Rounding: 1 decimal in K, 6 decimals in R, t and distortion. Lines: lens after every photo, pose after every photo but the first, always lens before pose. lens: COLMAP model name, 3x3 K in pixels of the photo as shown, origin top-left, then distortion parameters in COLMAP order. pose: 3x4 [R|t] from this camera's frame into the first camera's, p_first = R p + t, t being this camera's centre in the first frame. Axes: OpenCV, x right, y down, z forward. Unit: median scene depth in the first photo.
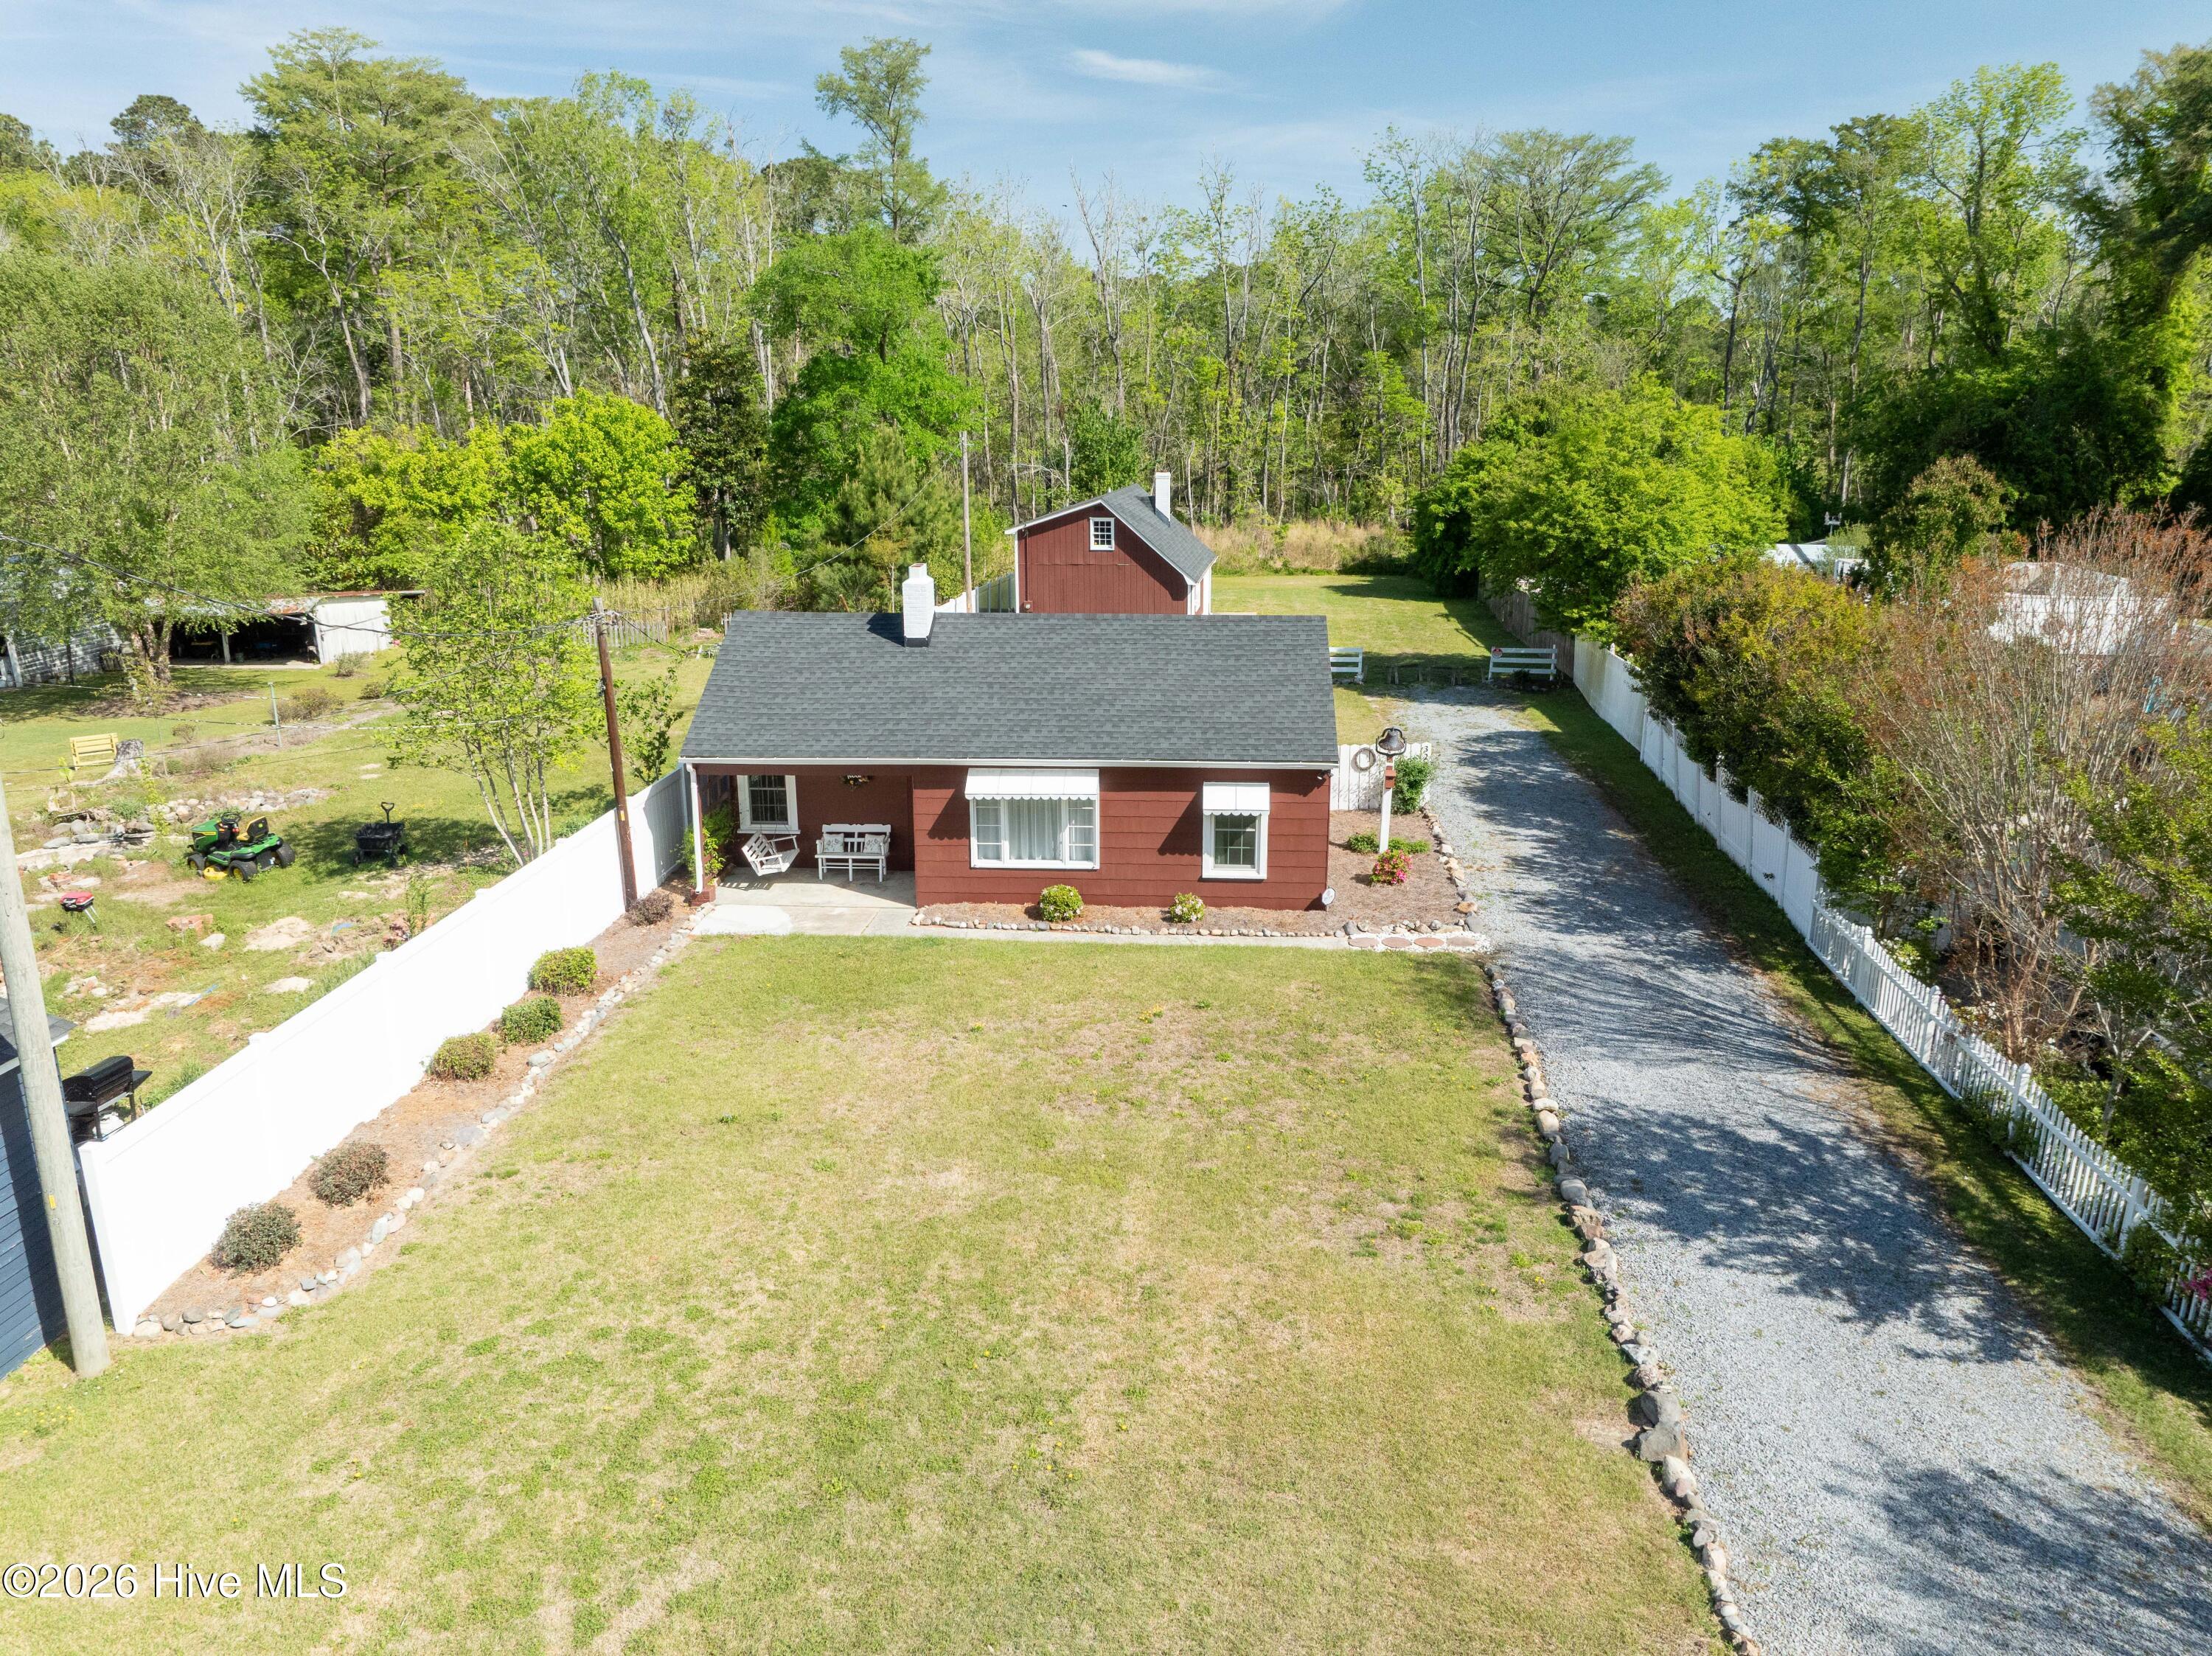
lens RADIAL K [[1546.5, 0, 1106.0], [0, 1546.5, 828.0], [0, 0, 1]] dist [-0.039179, -0.000539]
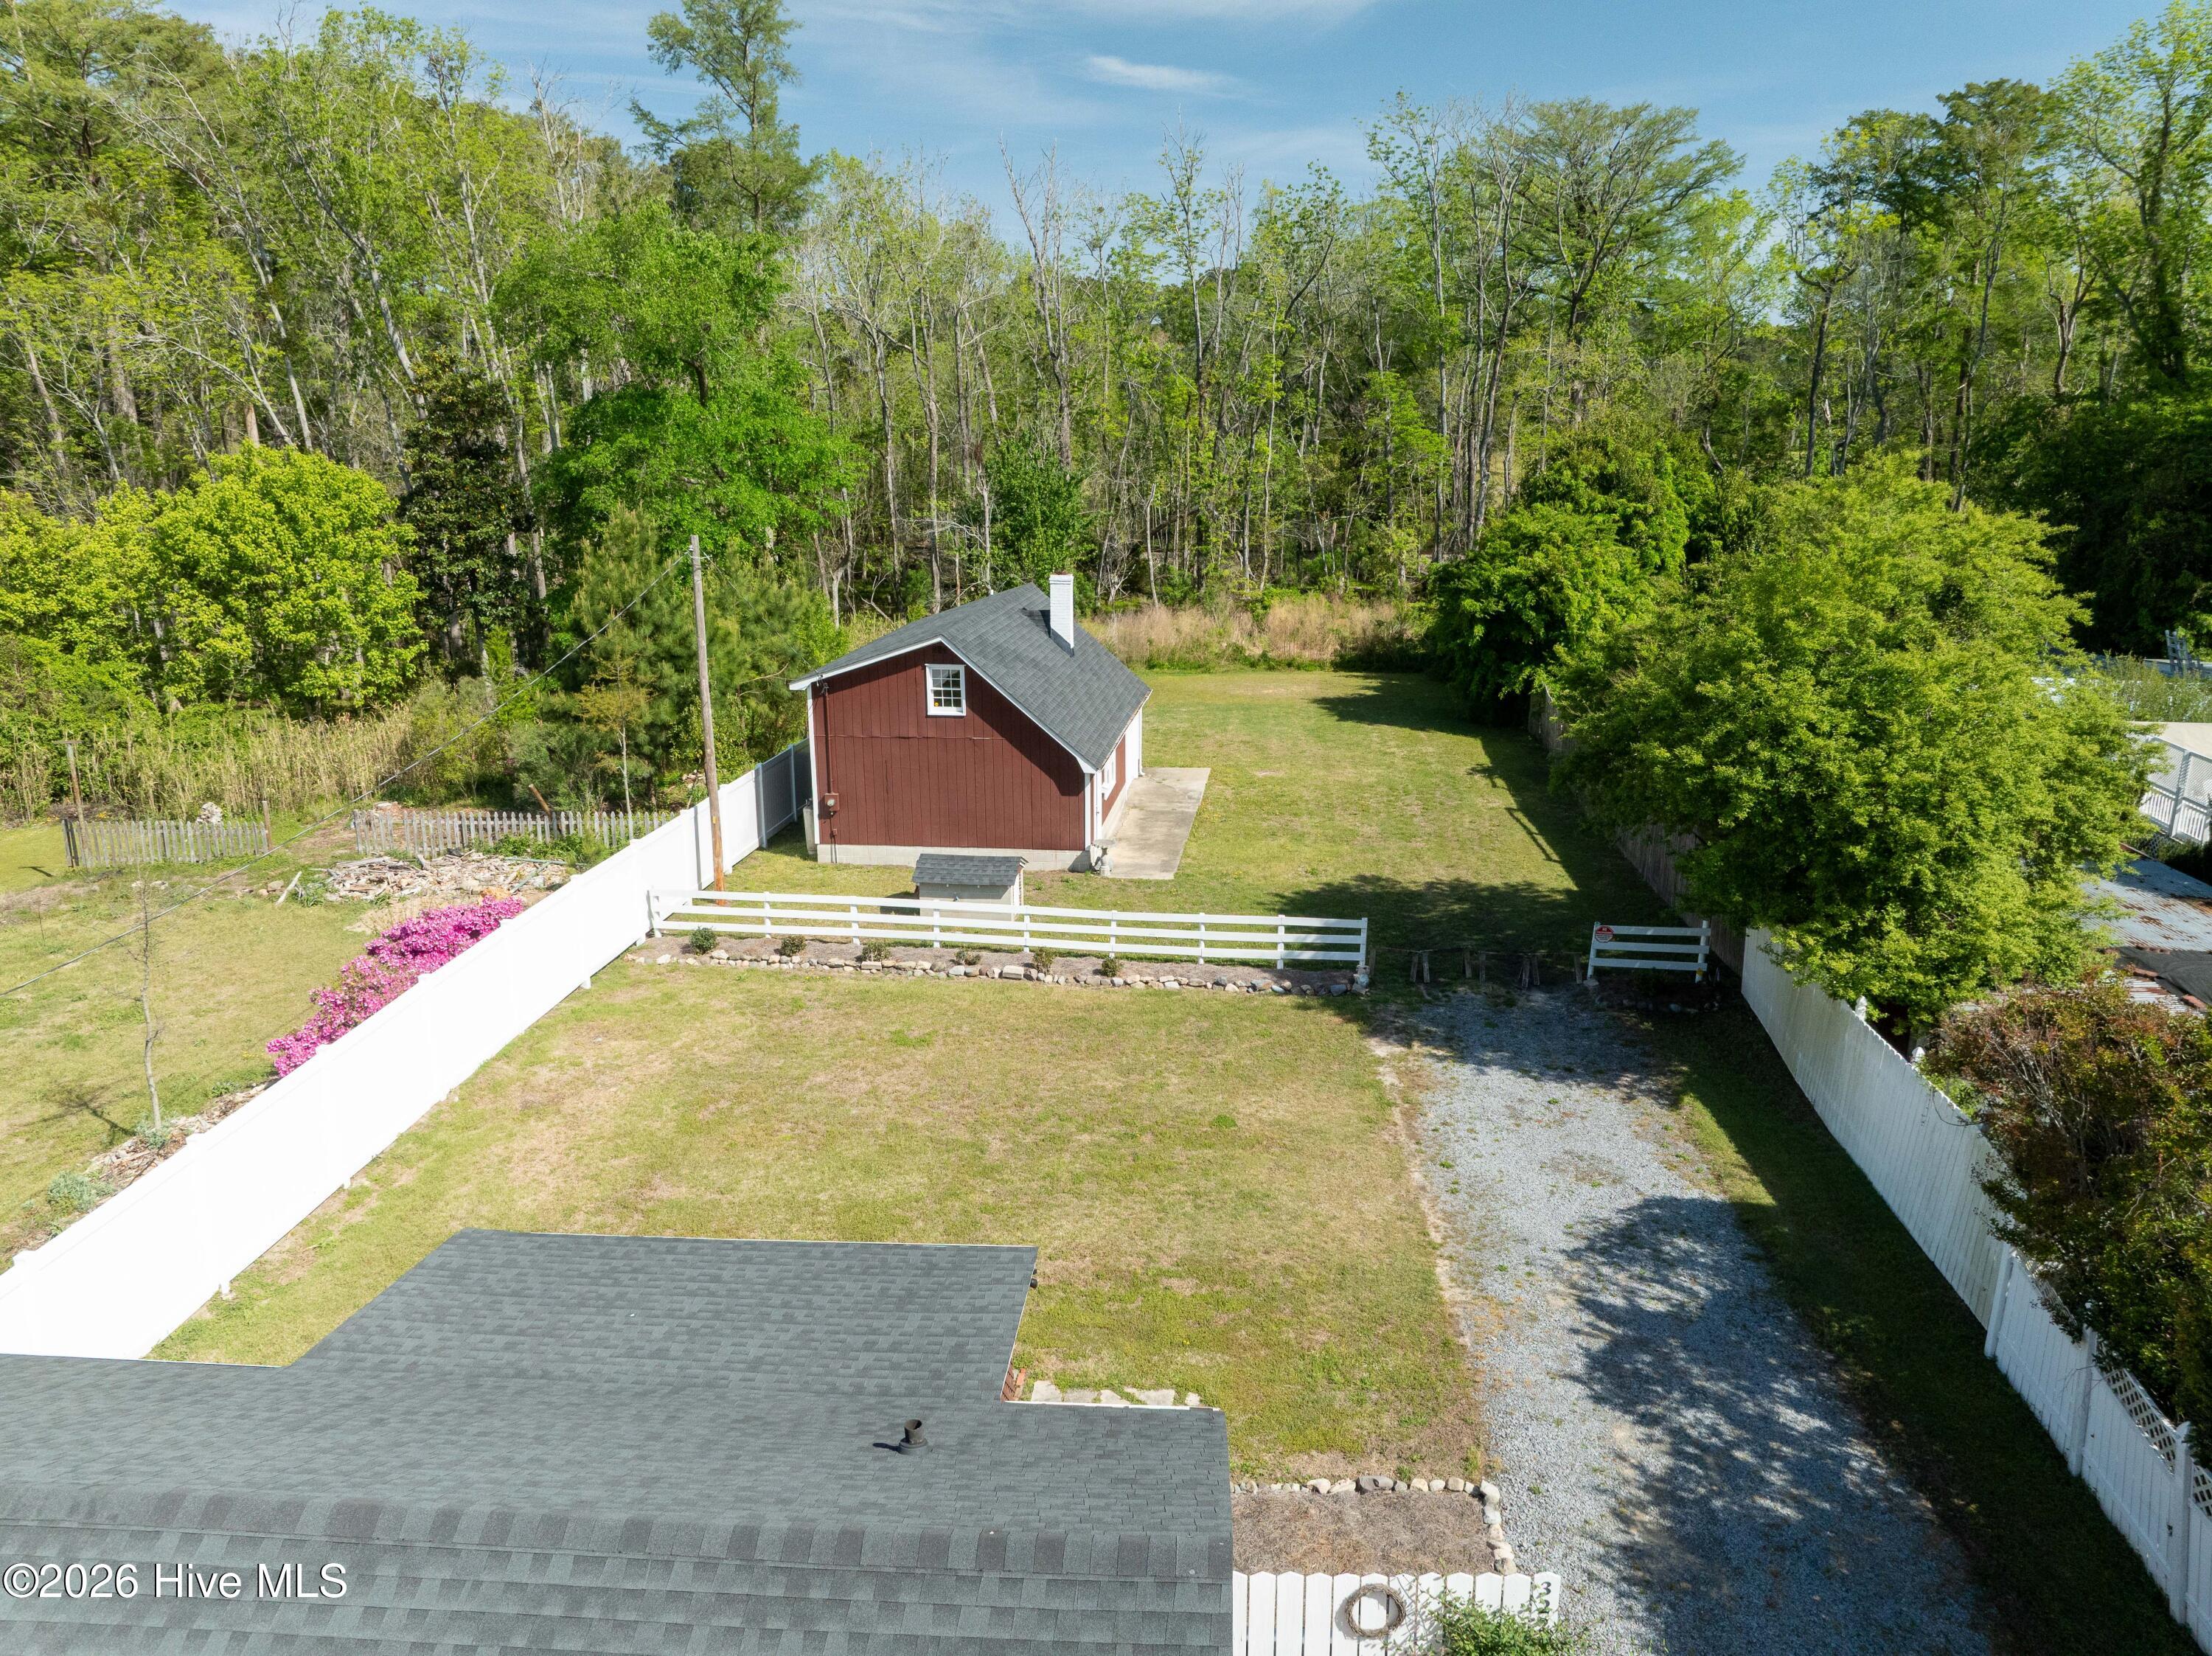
lens RADIAL K [[1541.9, 0, 1106.0], [0, 1541.9, 828.0], [0, 0, 1]] dist [-0.061447, 0.033417]
pose [[0.999997, -0.000065, -0.002499, 0.038488], [0.000061, 0.999999, -0.001590, -0.081775], [0.002499, 0.001590, 0.999996, 0.234002]]
